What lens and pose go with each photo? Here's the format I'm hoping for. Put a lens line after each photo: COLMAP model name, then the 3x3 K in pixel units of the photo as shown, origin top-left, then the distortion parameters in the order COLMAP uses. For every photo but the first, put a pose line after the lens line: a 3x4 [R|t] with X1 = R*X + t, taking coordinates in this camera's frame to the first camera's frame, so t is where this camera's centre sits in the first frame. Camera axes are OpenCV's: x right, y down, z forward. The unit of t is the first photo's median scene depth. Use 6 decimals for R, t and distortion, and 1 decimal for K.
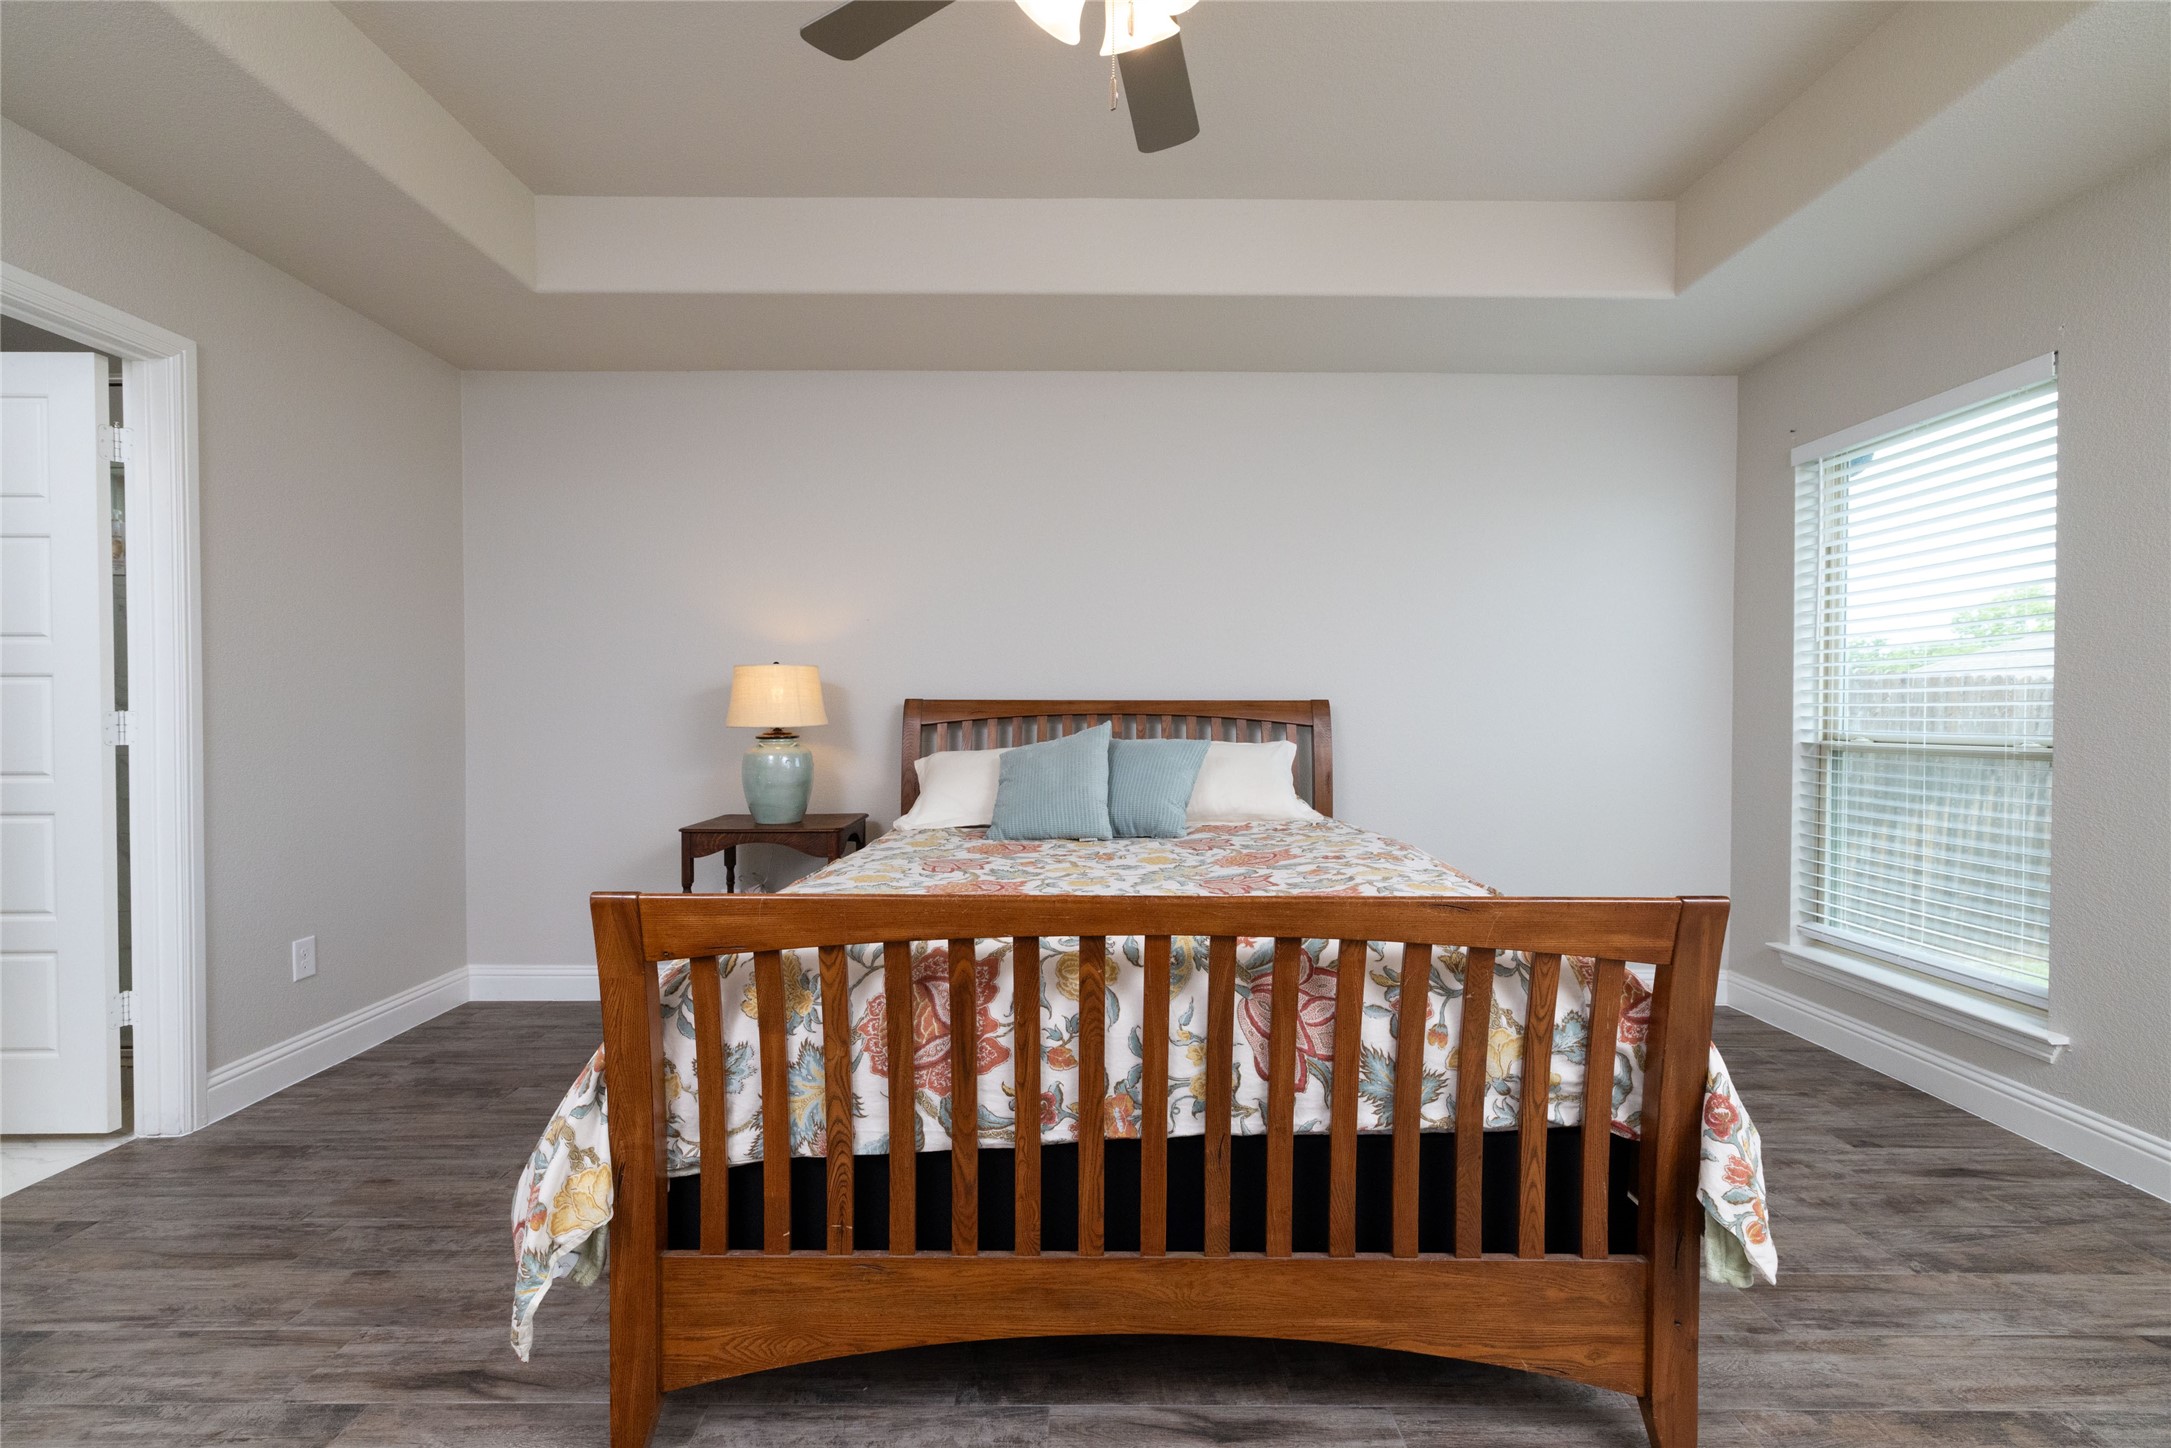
lens RADIAL K [[926.6, 0, 1085.5], [0, 926.6, 724.0], [0, 0, 1]] dist [0.001572, 0.000074]
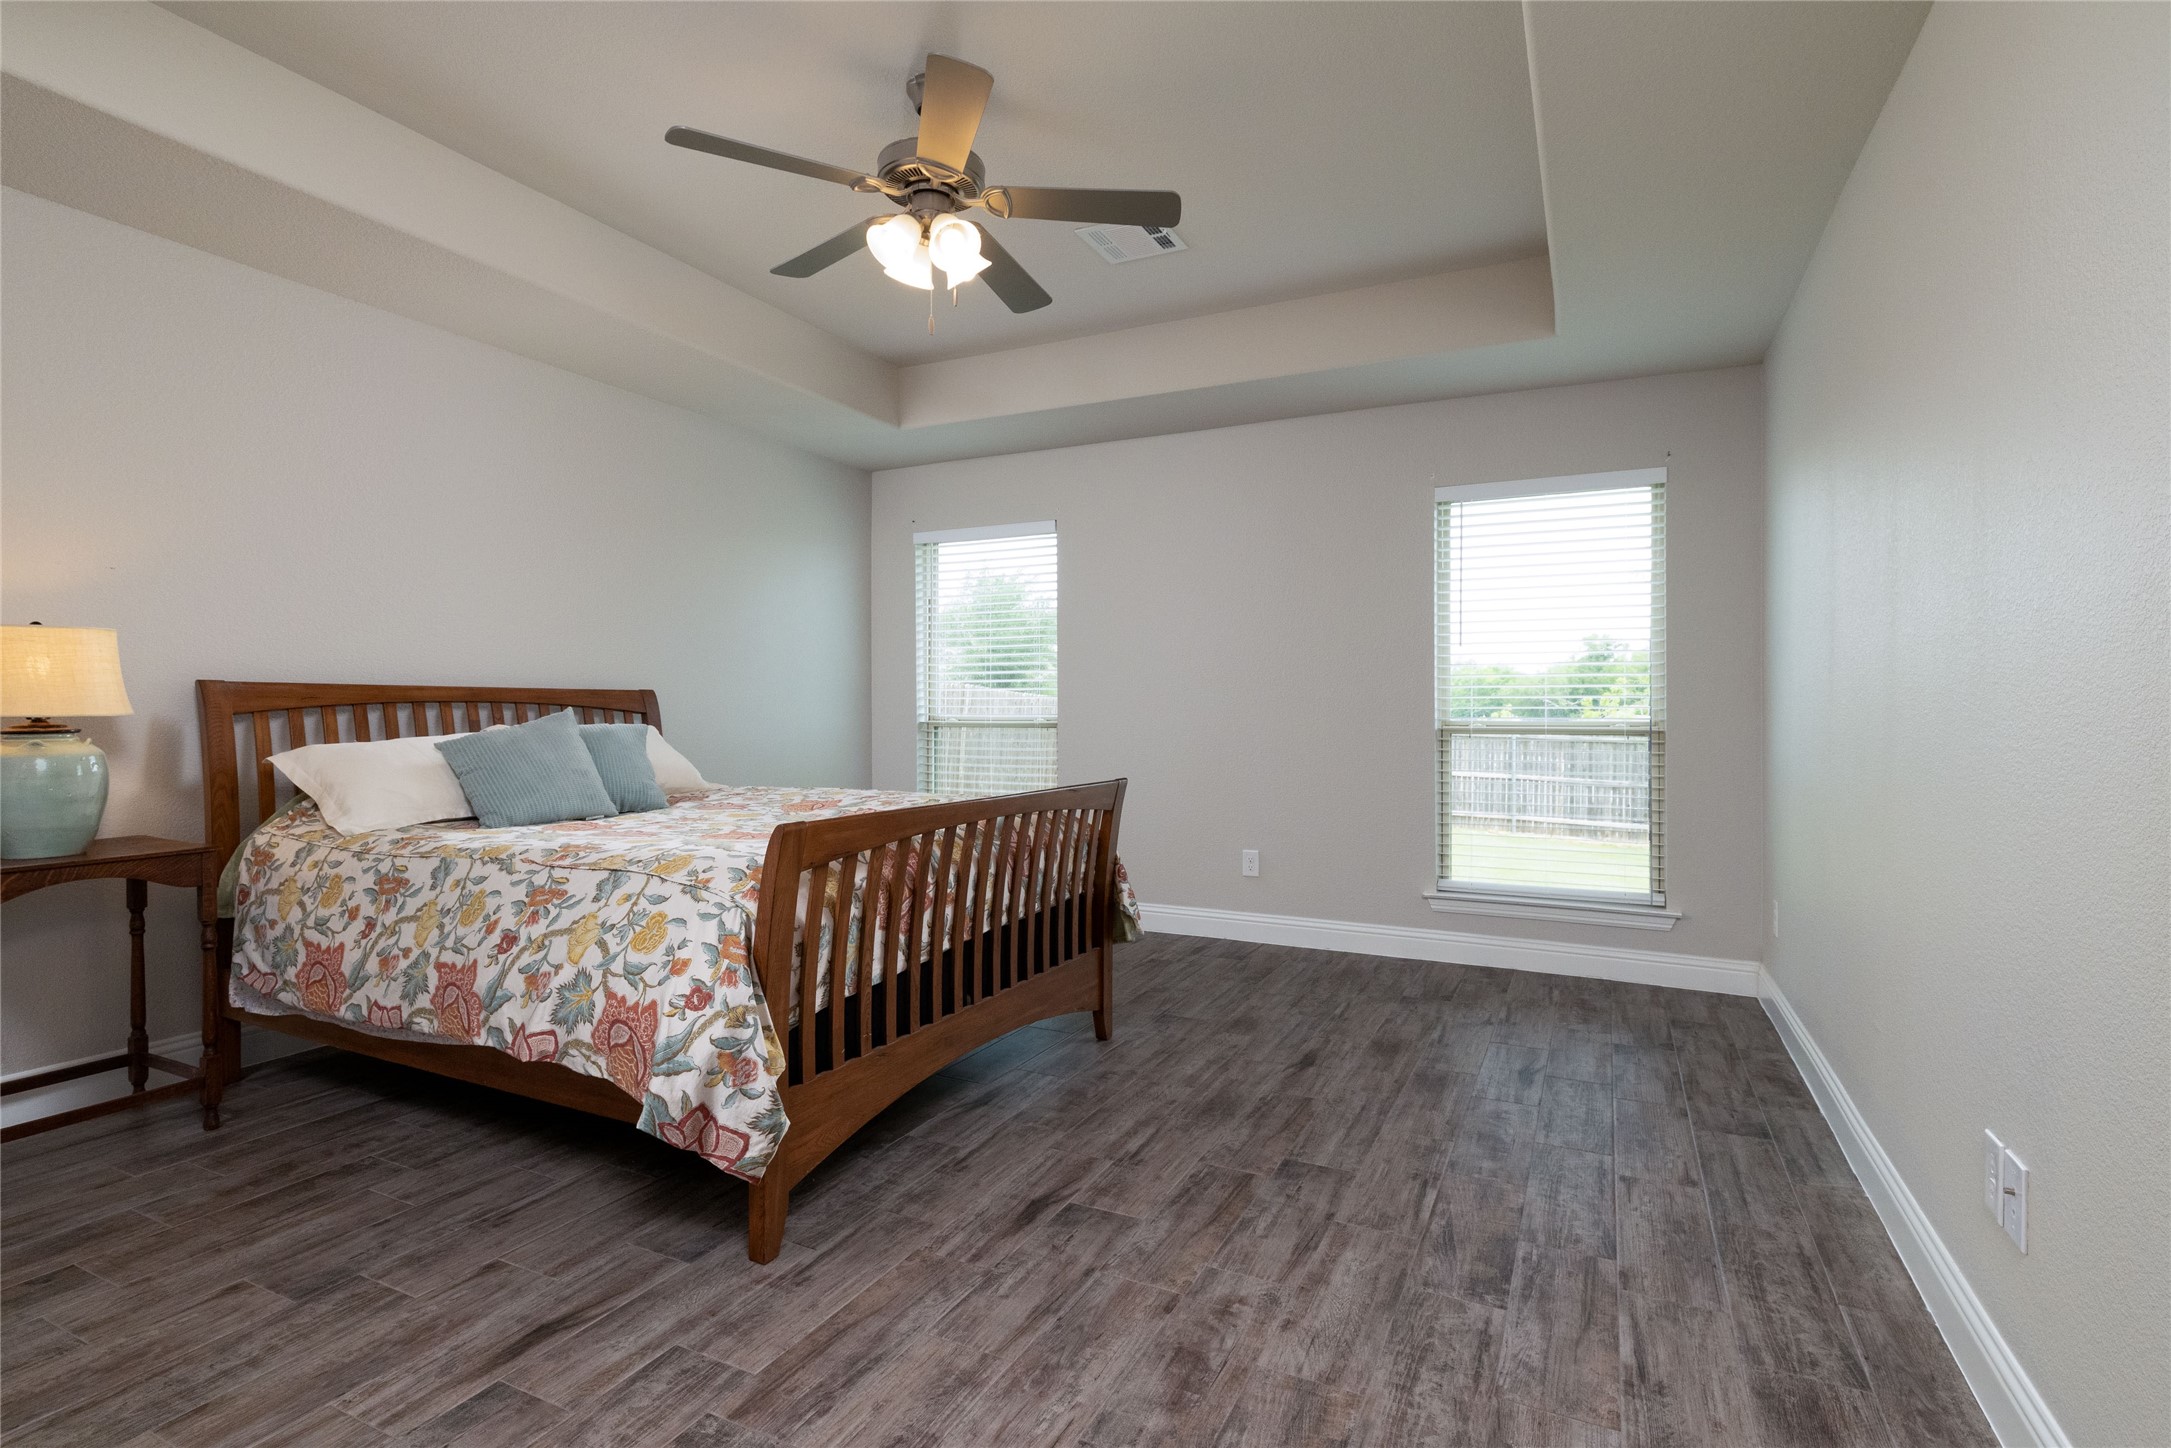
lens RADIAL K [[1048.1, 0, 1077.3], [0, 1048.1, 708.3], [0, 0, 1]] dist [0.000136, -0.000195]
pose [[0.449719, -0.000009, 0.893170, -0.912817], [0.009021, 0.999949, -0.004532, 0.010258], [-0.893125, 0.010095, 0.449696, -0.045312]]
